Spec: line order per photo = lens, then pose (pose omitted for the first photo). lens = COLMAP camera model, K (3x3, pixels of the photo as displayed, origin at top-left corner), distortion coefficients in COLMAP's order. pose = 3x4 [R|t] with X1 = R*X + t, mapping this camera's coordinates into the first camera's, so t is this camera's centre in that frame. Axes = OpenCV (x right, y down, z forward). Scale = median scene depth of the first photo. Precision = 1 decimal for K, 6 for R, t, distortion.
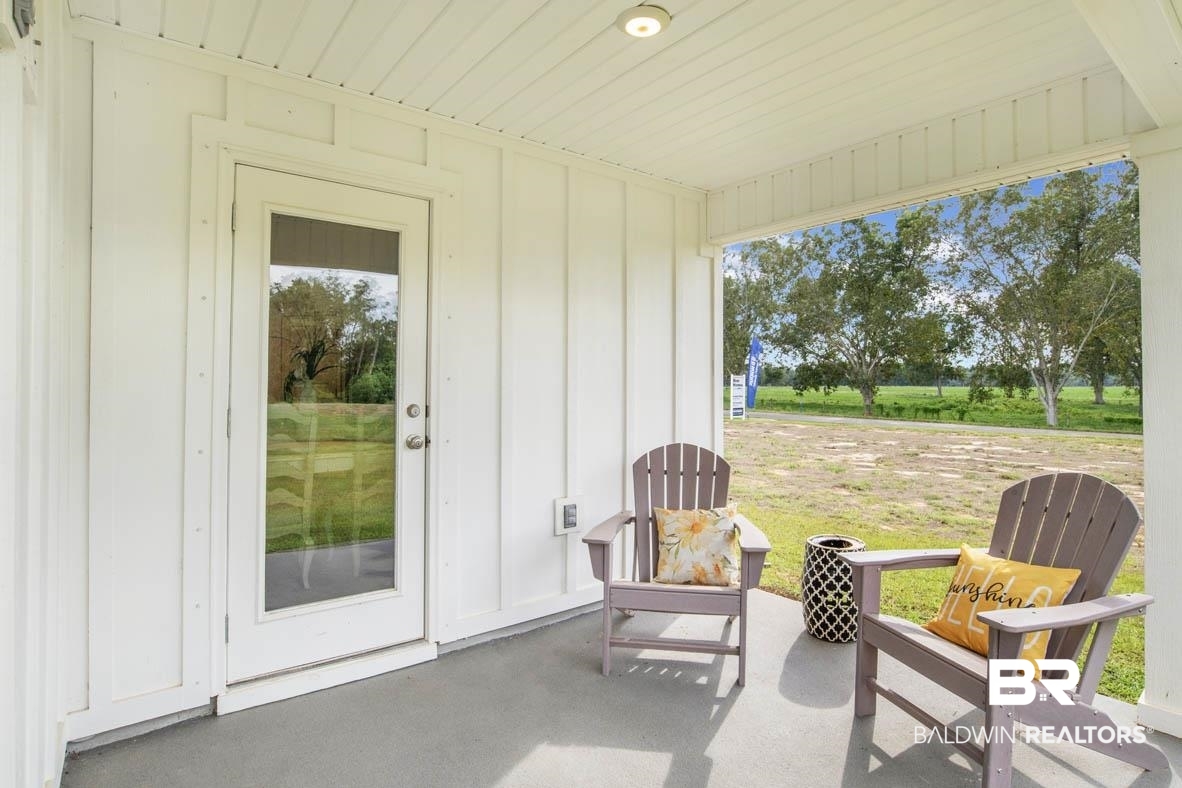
lens RADIAL K [[639.3, 0, 602.6], [0, 639.3, 386.8], [0, 0, 1]] dist [-0.013440, 0.000982]
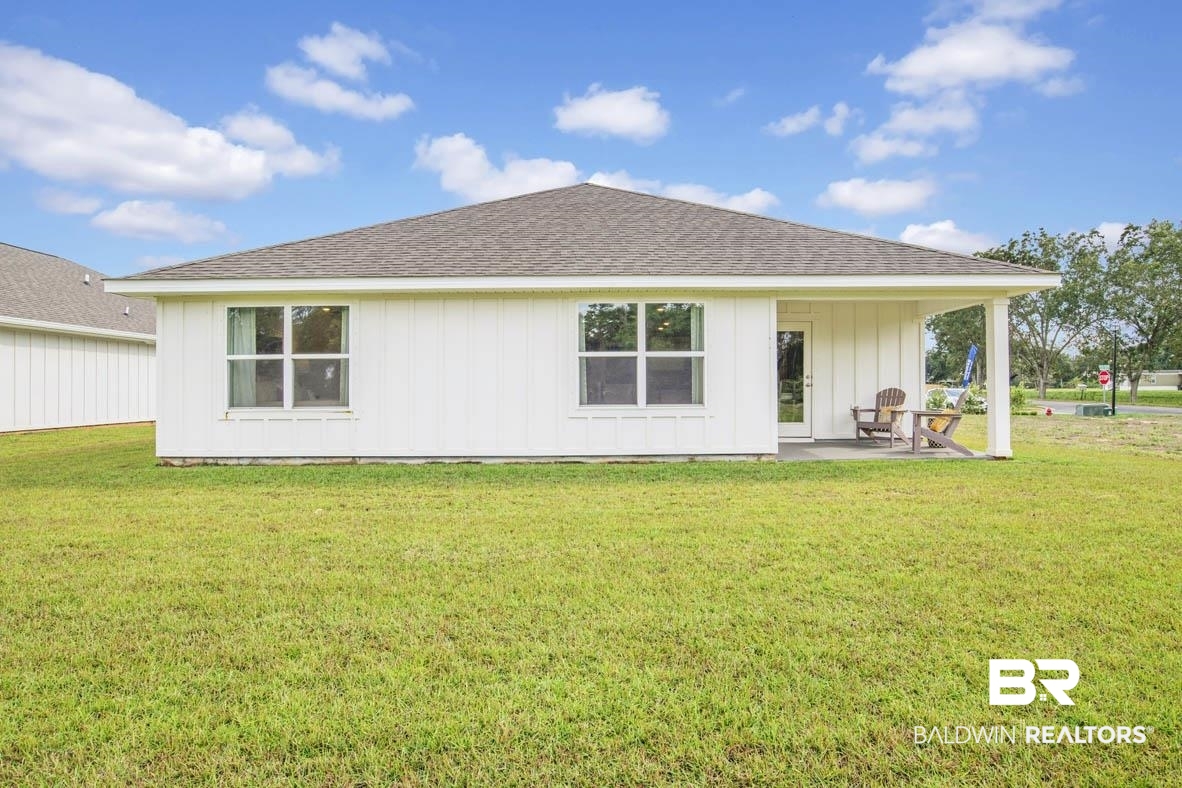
lens RADIAL K [[705.3, 0, 597.6], [0, 705.3, 393.7], [0, 0, 1]] dist [-0.008669, -0.001134]
pose [[0.806270, -0.006261, -0.591514, 1.193294], [0.007099, 0.999974, -0.000908, 0.132379], [0.591505, -0.003467, 0.806294, -3.170992]]
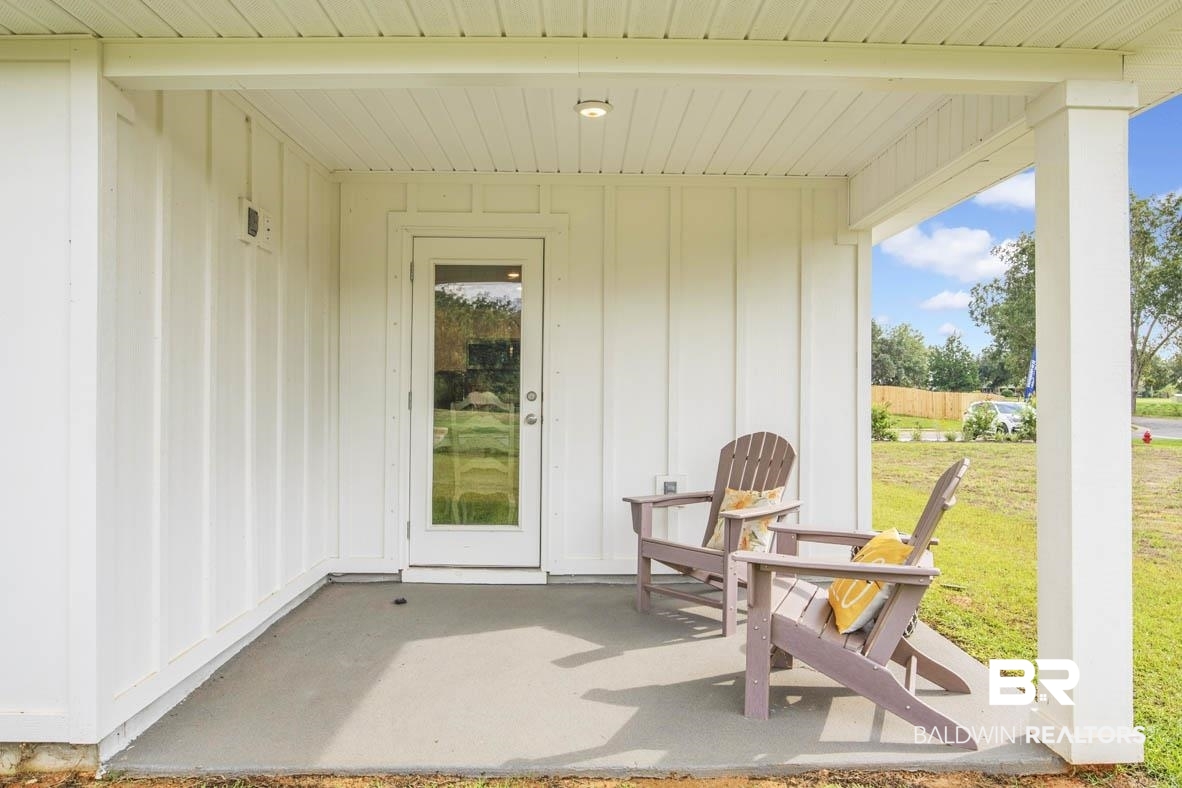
lens RADIAL K [[809.8, 0, 594.5], [0, 809.8, 391.4], [0, 0, 1]] dist [-0.025693, 0.004158]
pose [[0.794992, -0.000689, -0.606620, 0.844501], [-0.004177, 0.999969, -0.006609, 0.038124], [0.606606, 0.007788, 0.794964, -0.277188]]
